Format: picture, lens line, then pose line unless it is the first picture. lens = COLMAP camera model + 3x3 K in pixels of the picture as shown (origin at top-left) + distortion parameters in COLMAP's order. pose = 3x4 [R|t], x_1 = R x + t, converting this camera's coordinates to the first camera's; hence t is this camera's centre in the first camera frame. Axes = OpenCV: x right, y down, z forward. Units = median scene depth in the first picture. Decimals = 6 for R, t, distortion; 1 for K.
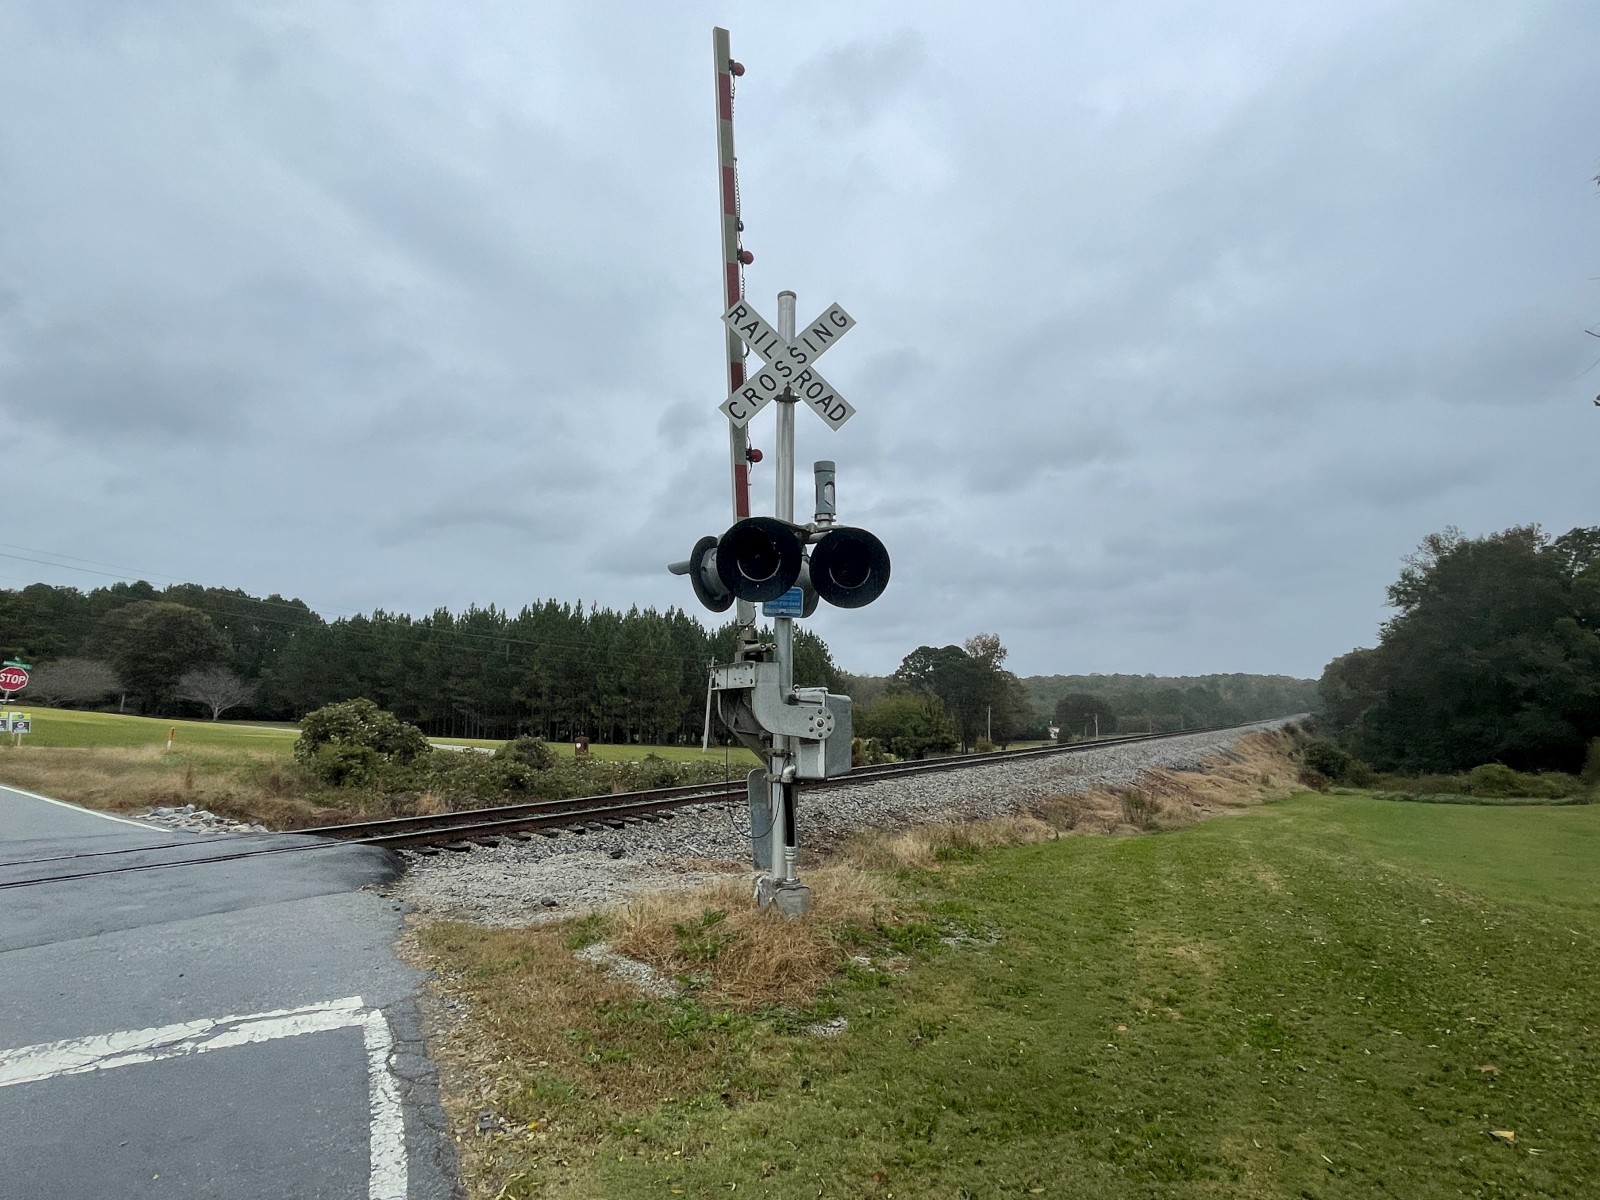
lens RADIAL K [[862.9, 0, 804.9], [0, 862.9, 602.1], [0, 0, 1]] dist [-0.005157, -0.000044]
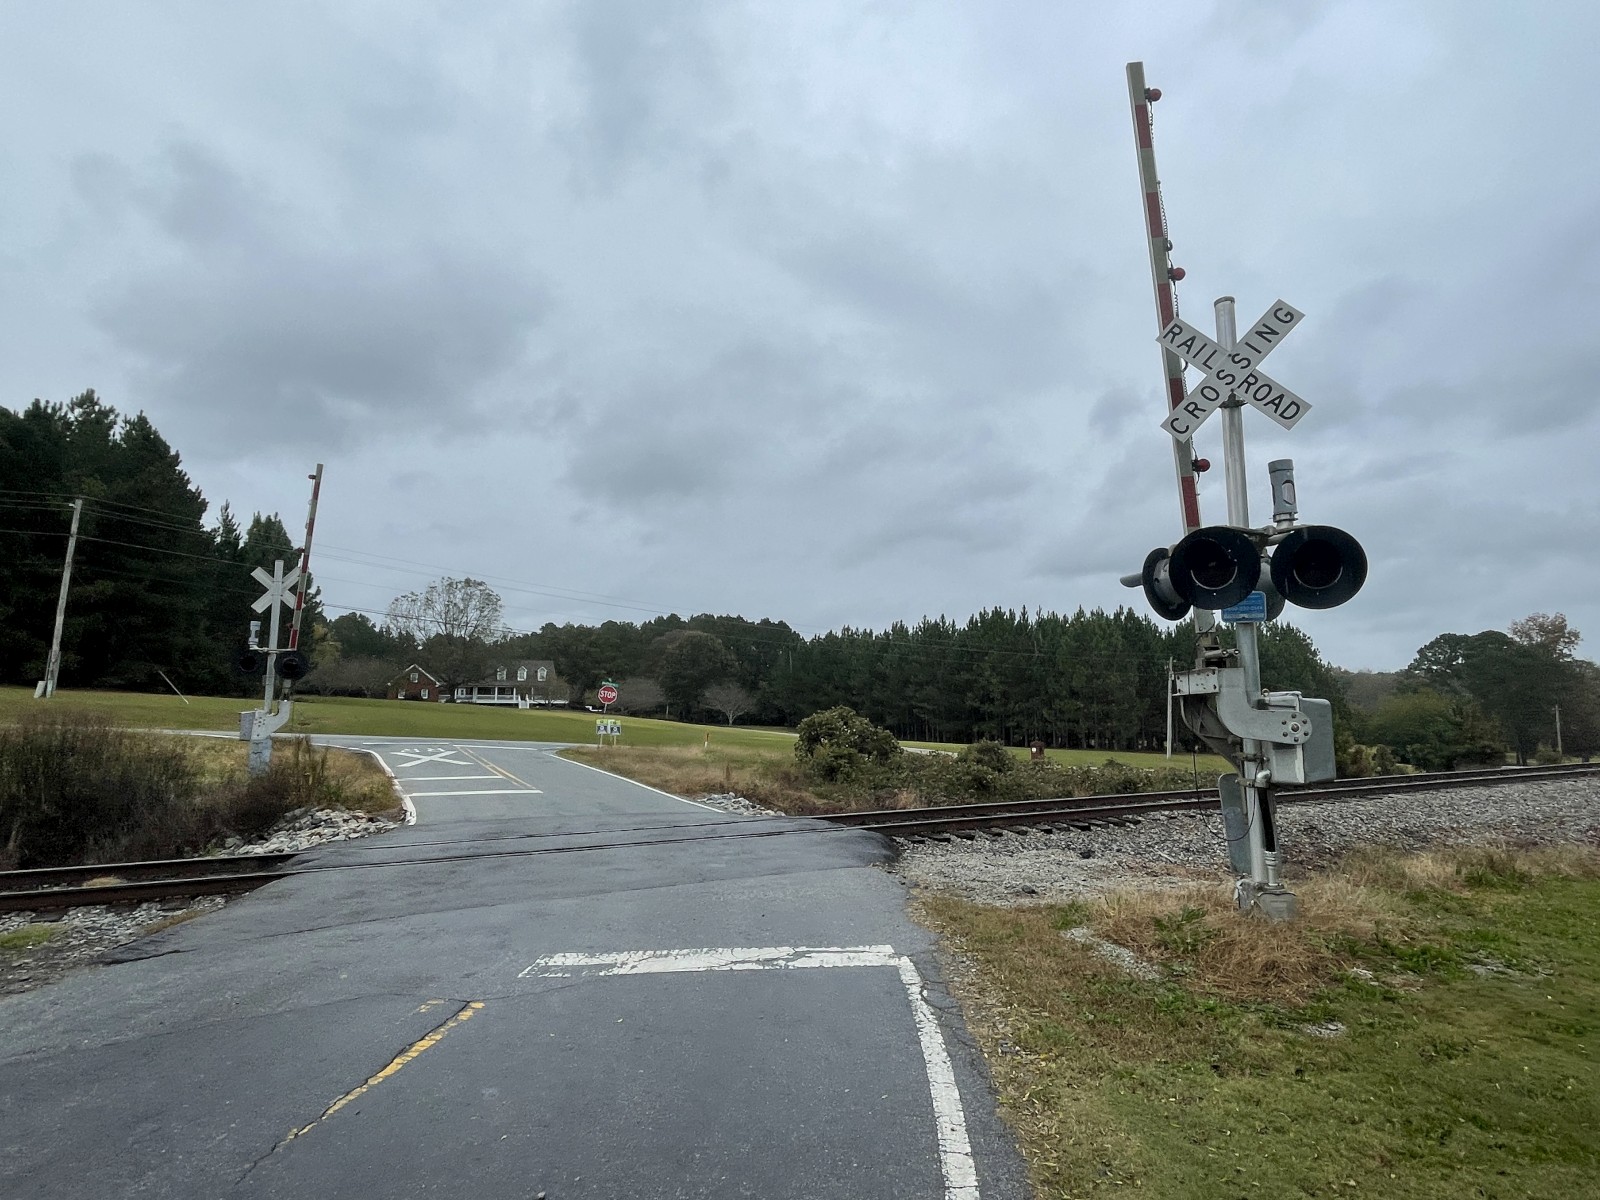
lens RADIAL K [[862.9, 0, 804.9], [0, 862.9, 602.1], [0, 0, 1]] dist [-0.005157, -0.000044]
pose [[0.873842, -0.069234, -0.481255, 0.006821], [0.066629, 0.997524, -0.022523, -0.010100], [0.481622, -0.012384, 0.876291, -0.073760]]
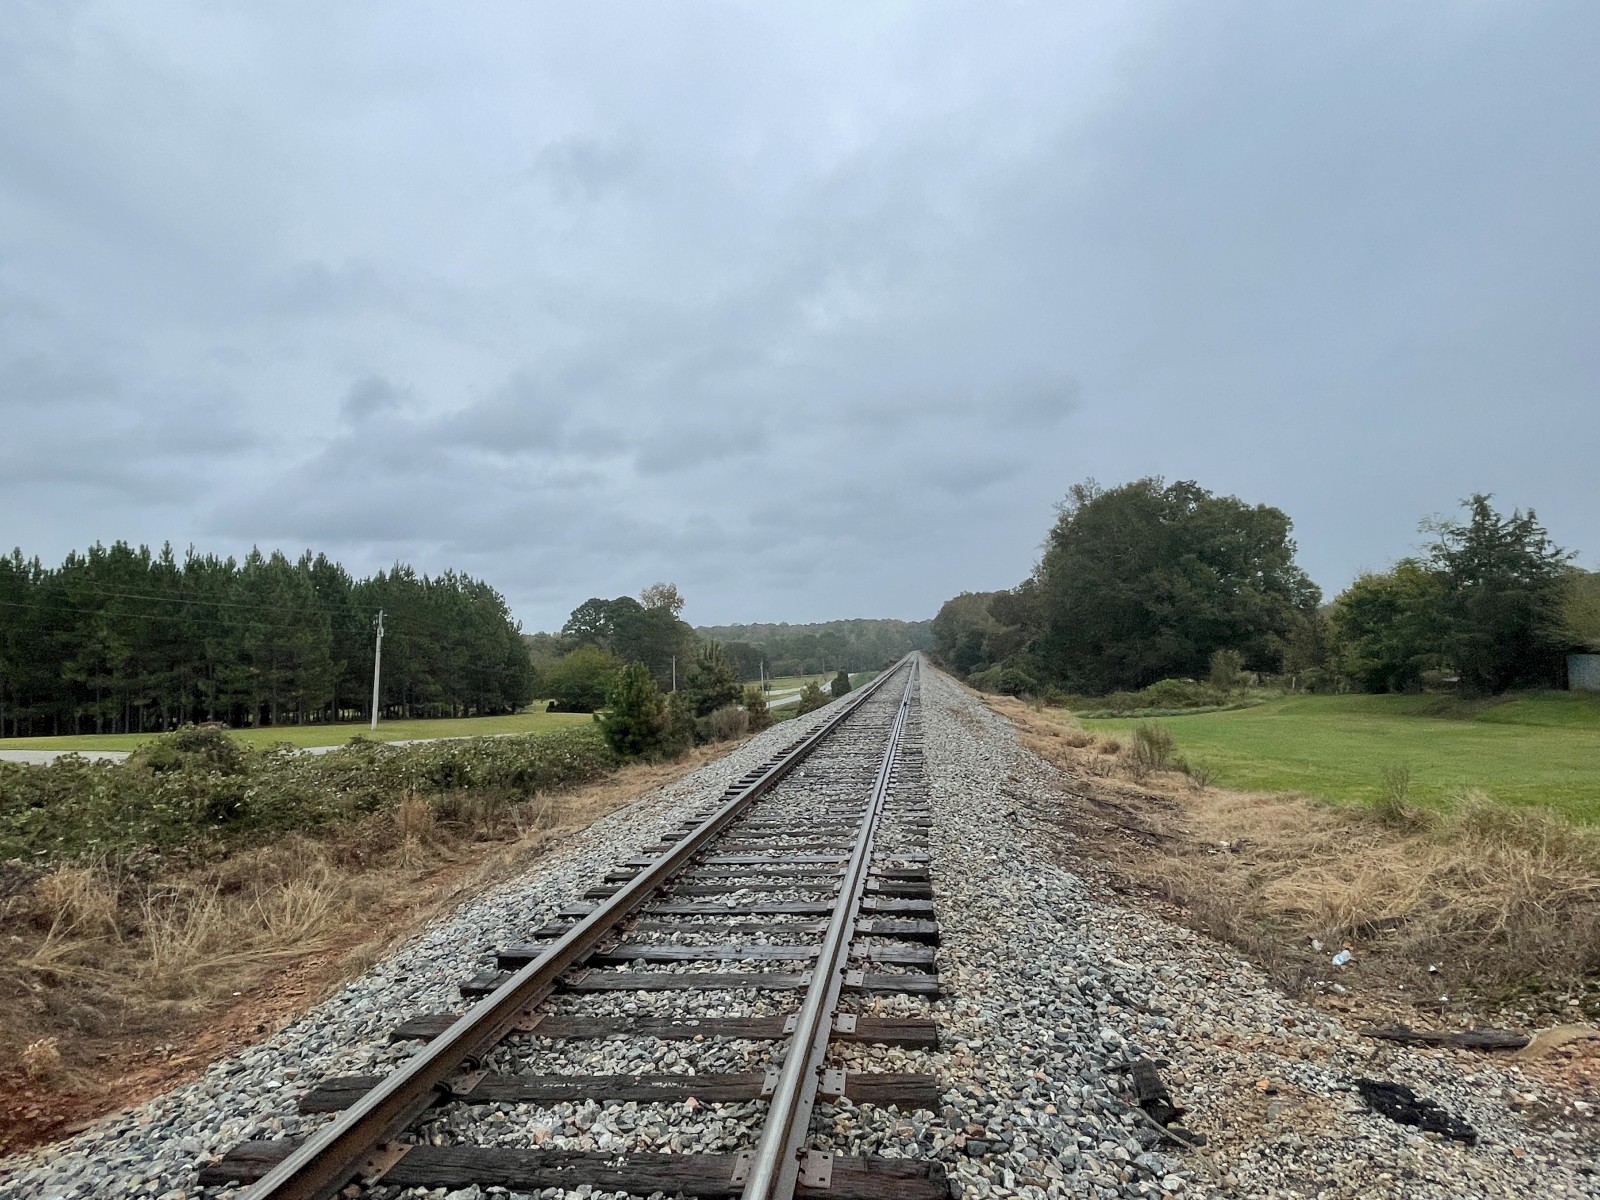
lens RADIAL K [[855.7, 0, 800.0], [0, 855.7, 600.0], [0, 0, 1]] dist [0.001558, 0.000347]
pose [[0.915973, -0.025511, 0.400427, -0.497838], [0.005851, 0.998720, 0.050245, 0.117281], [-0.401197, -0.043680, 0.914950, 0.832756]]
